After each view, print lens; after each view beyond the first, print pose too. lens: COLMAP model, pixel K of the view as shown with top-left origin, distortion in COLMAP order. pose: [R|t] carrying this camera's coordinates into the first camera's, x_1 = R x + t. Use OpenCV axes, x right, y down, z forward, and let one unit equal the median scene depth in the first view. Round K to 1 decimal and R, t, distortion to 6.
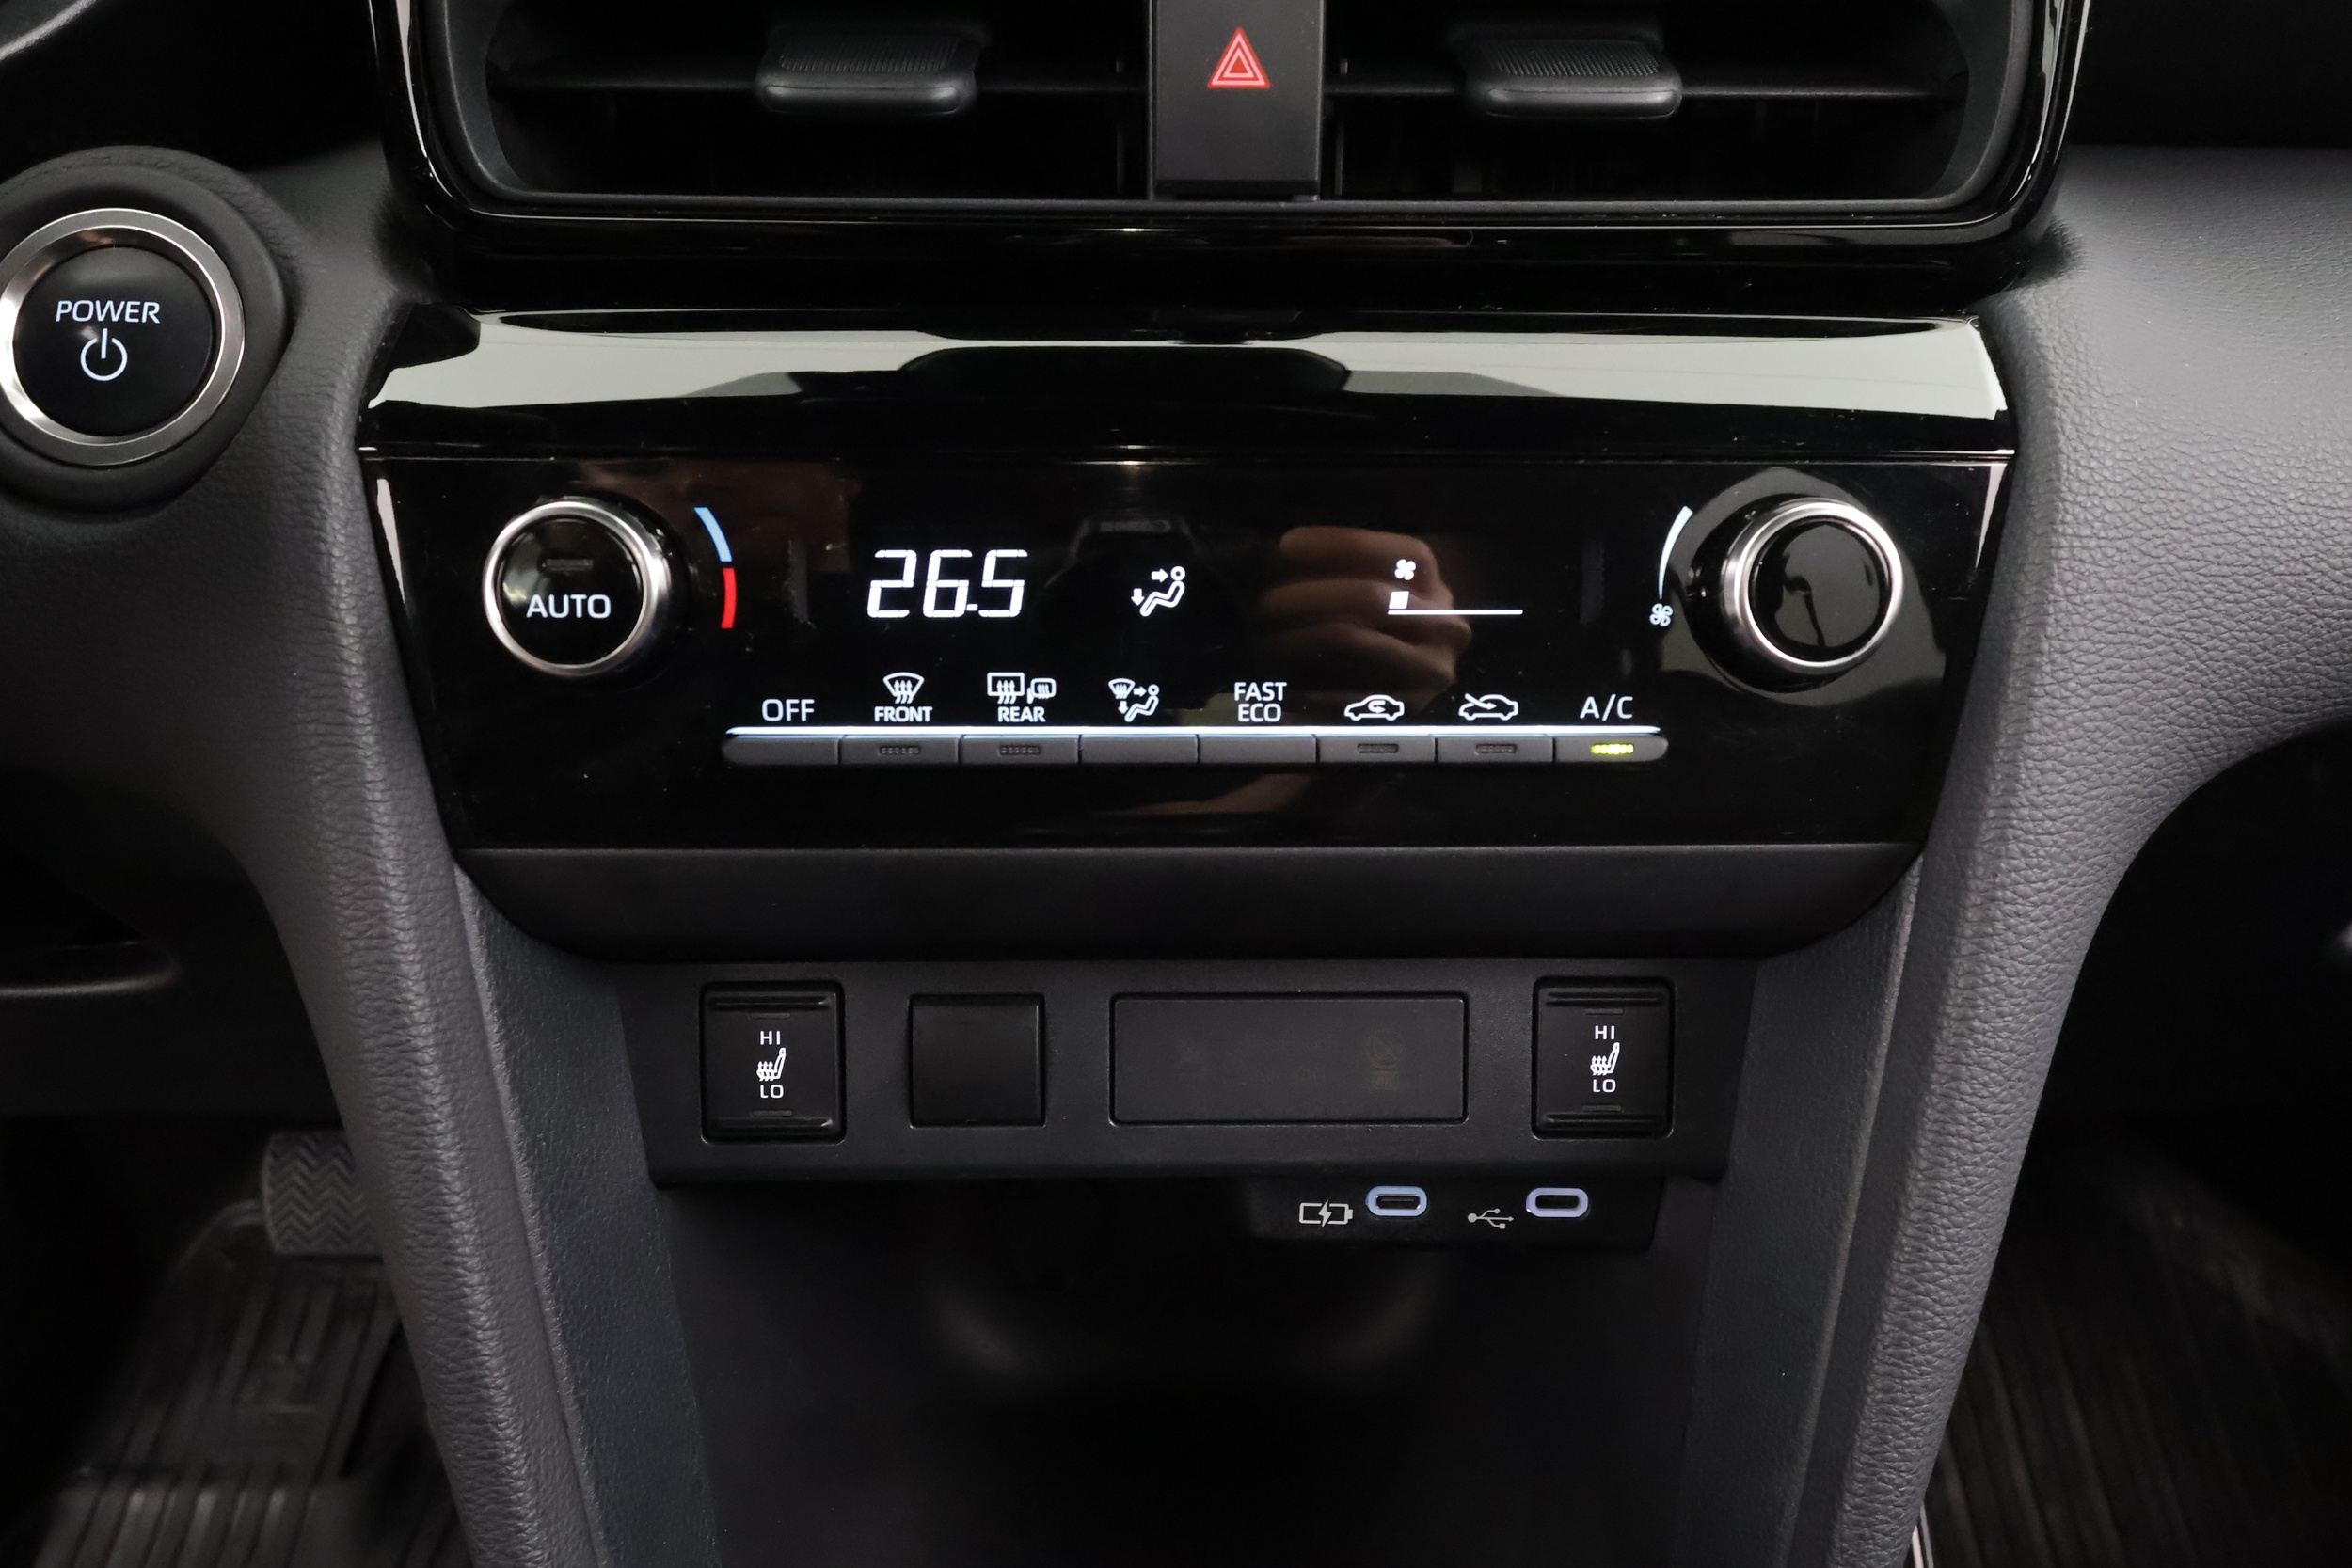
lens RADIAL K [[1636.0, 0, 1180.9], [0, 1636.0, 793.4], [0, 0, 1]] dist [0.004885, -0.000099]
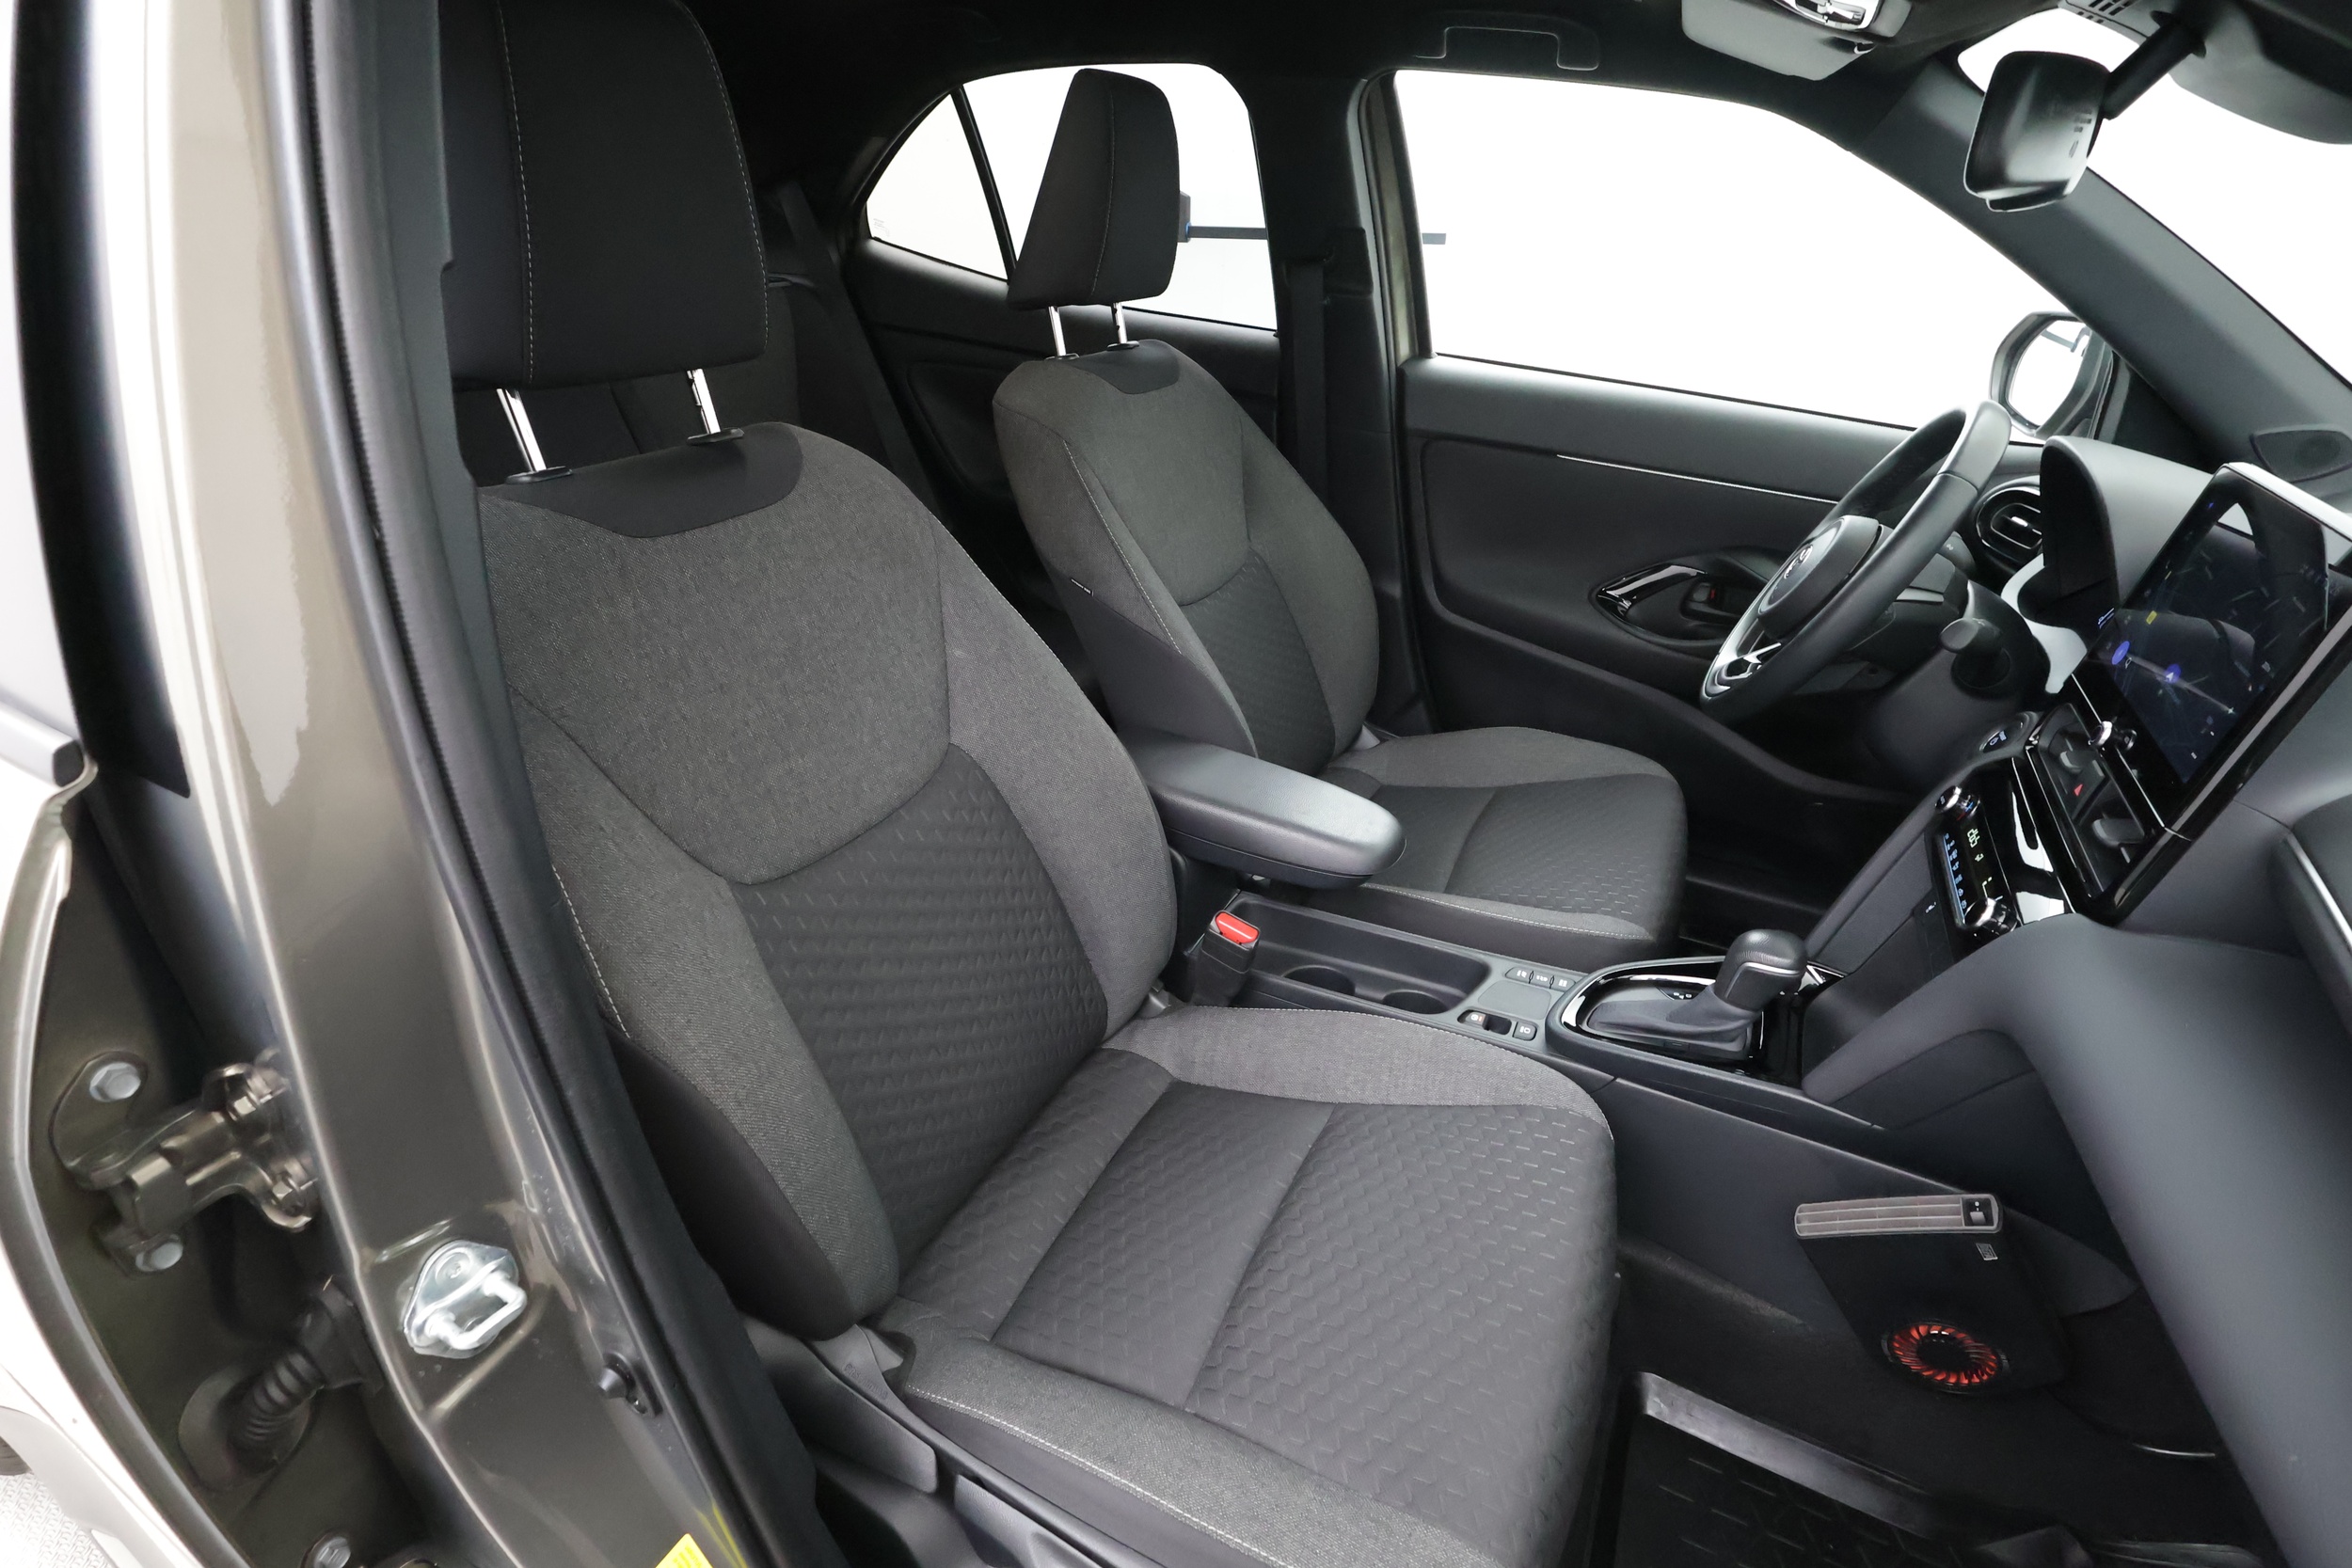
lens RADIAL K [[1082.8, 0, 1182.0], [0, 1082.8, 778.5], [0, 0, 1]] dist [-0.003830, 0.001573]
pose [[-0.463457, 0.408731, -0.786223, 3.431441], [-0.393766, 0.699856, 0.595945, -1.237885], [0.793824, 0.585783, -0.163409, -0.486279]]
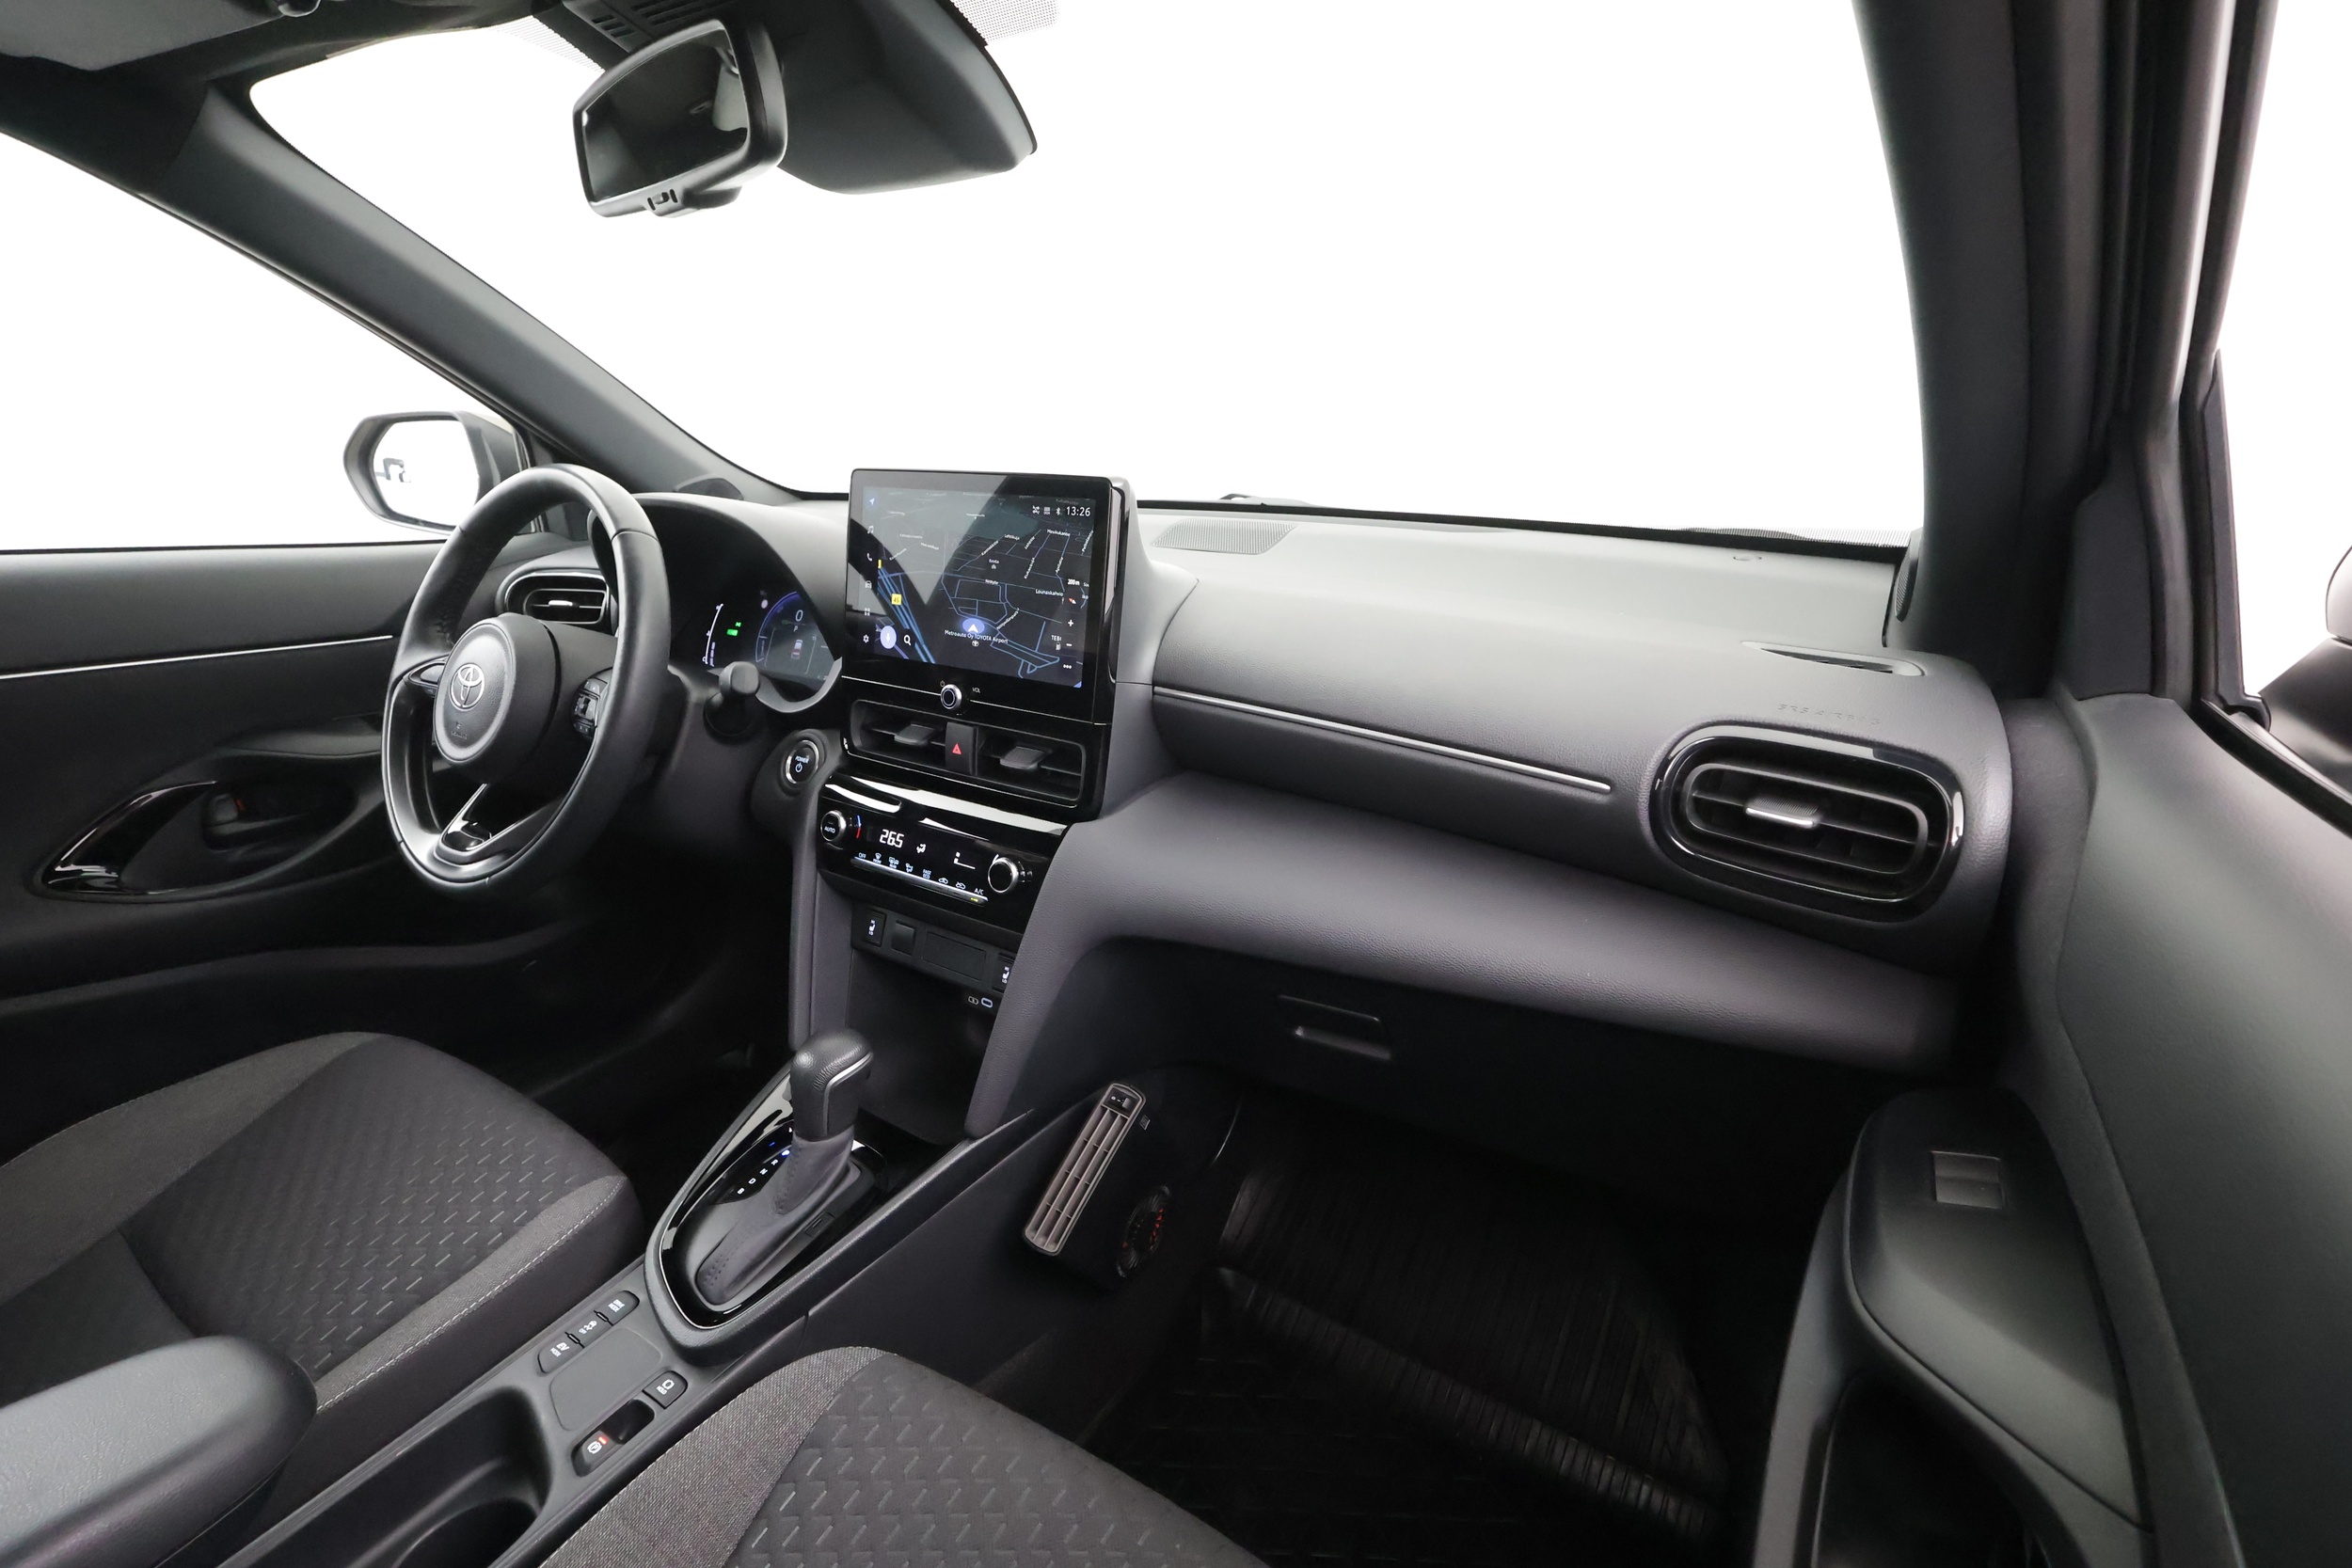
lens RADIAL K [[1082.8, 0, 1184.4], [0, 1082.8, 787.2], [0, 0, 1]] dist [-0.003830, 0.001573]
pose [[0.828803, 0.179452, -0.529984, 2.321215], [-0.229469, 0.972871, -0.029436, -0.383118], [0.510323, 0.146012, 0.847497, -1.396800]]
